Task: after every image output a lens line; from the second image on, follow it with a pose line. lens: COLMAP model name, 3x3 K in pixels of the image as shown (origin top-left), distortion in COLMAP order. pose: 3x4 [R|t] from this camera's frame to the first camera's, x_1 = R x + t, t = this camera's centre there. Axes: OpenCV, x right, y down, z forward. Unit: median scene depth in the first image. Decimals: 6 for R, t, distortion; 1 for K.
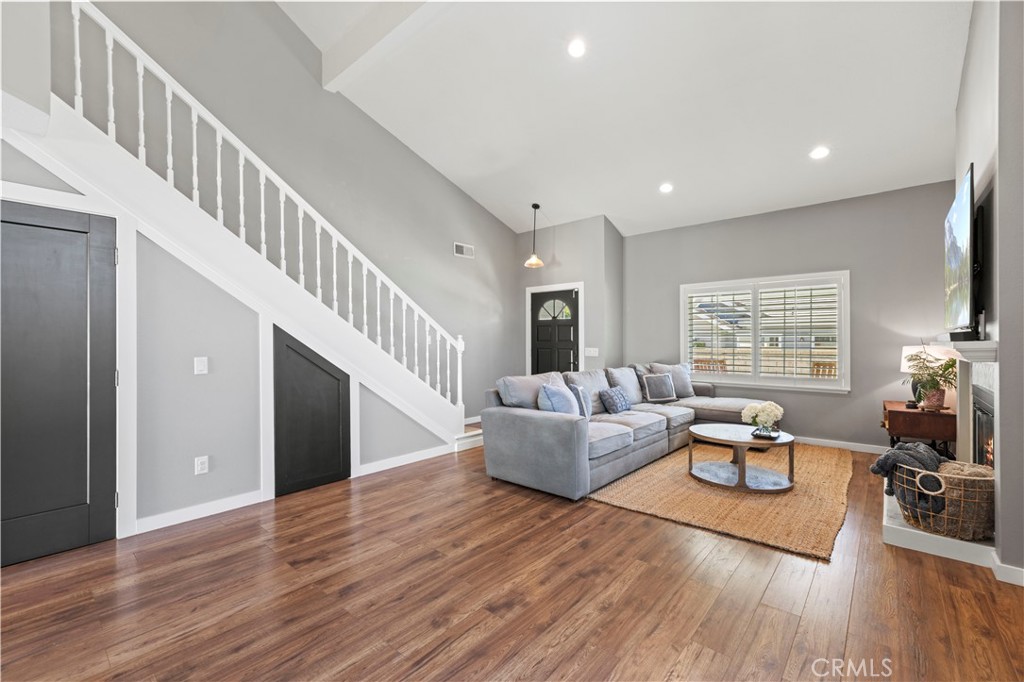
lens RADIAL K [[434.8, 0, 508.2], [0, 434.8, 339.4], [0, 0, 1]] dist [0.000348, 0.001645]
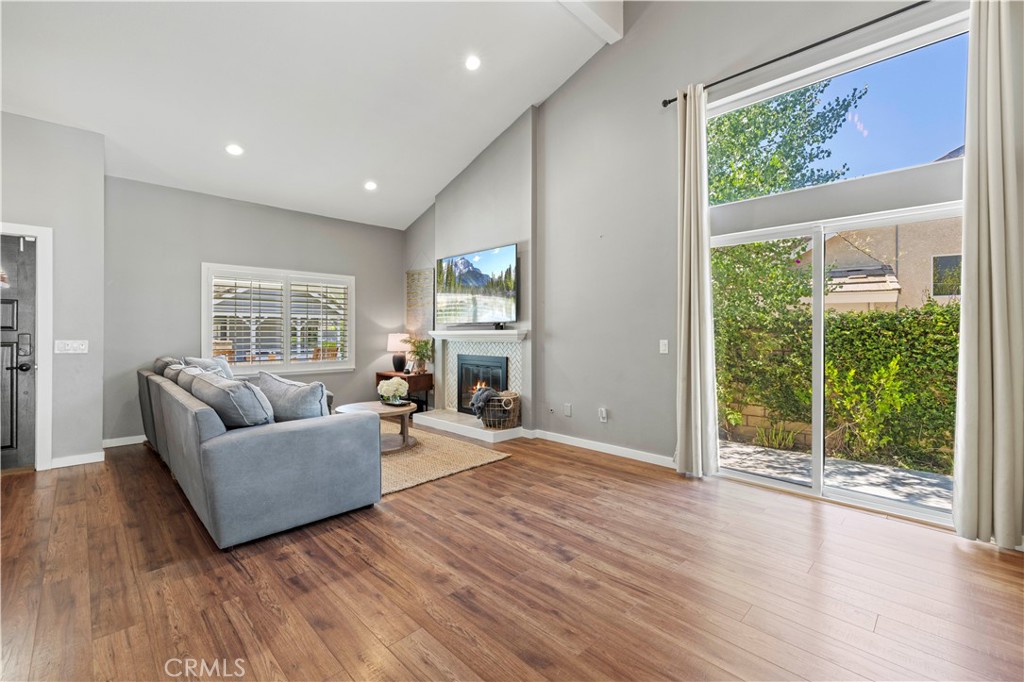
lens RADIAL K [[434.8, 0, 509.1], [0, 434.8, 327.2], [0, 0, 1]] dist [0.000348, 0.001645]
pose [[0.068692, 0.012868, 0.997555, -0.629887], [-0.005571, 0.999906, -0.012515, 0.010279], [-0.997622, -0.004698, 0.068757, 0.563614]]
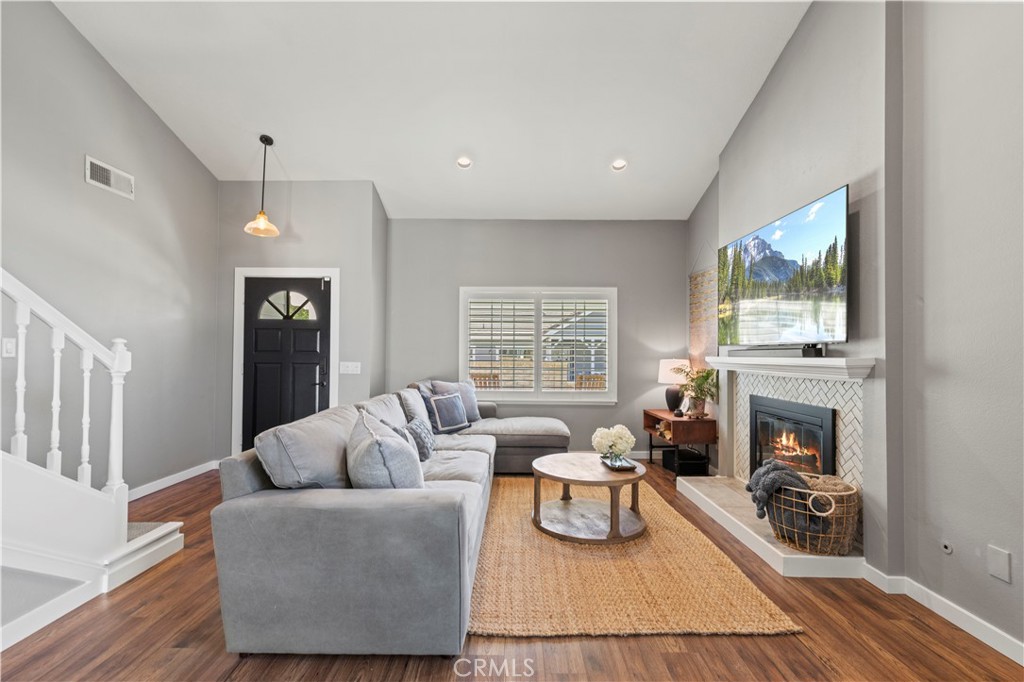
lens RADIAL K [[434.8, 0, 511.5], [0, 434.8, 345.2], [0, 0, 1]] dist [0.000348, 0.001645]
pose [[0.755570, 0.019004, 0.654792, -0.128275], [-0.012336, 0.999815, -0.014784, -0.001102], [-0.654951, 0.003093, 0.755665, 0.469912]]
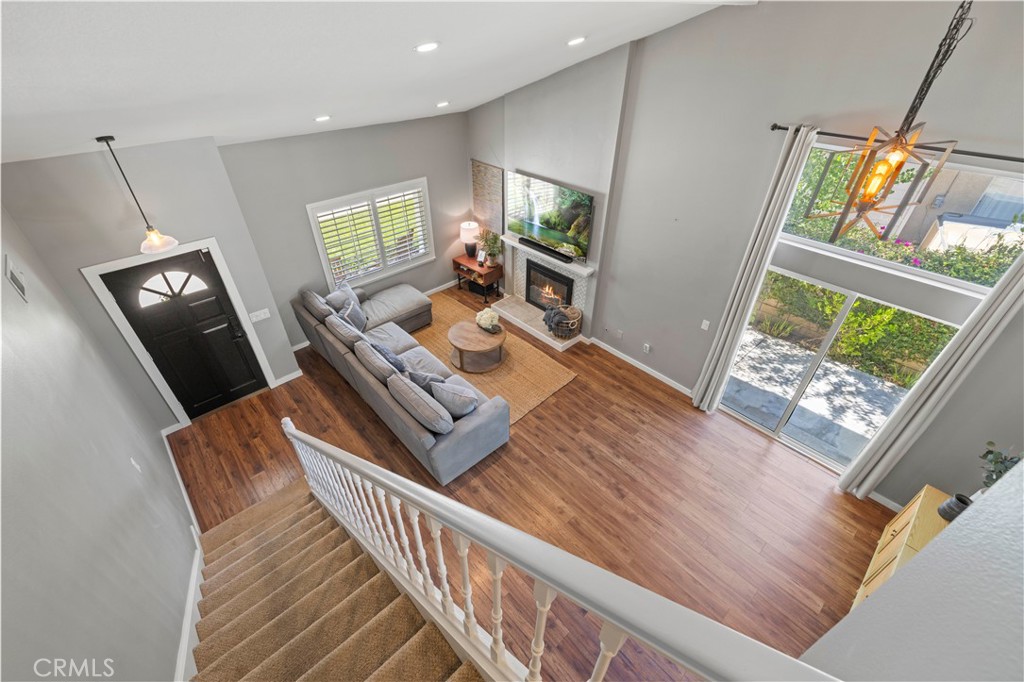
lens RADIAL K [[434.8, 0, 508.5], [0, 434.8, 337.6], [0, 0, 1]] dist [0.000348, 0.001645]
pose [[0.105044, -0.585195, 0.804060, -0.743005], [-0.009380, 0.807914, 0.589226, -0.710020], [-0.994423, -0.069437, 0.079378, 0.763186]]
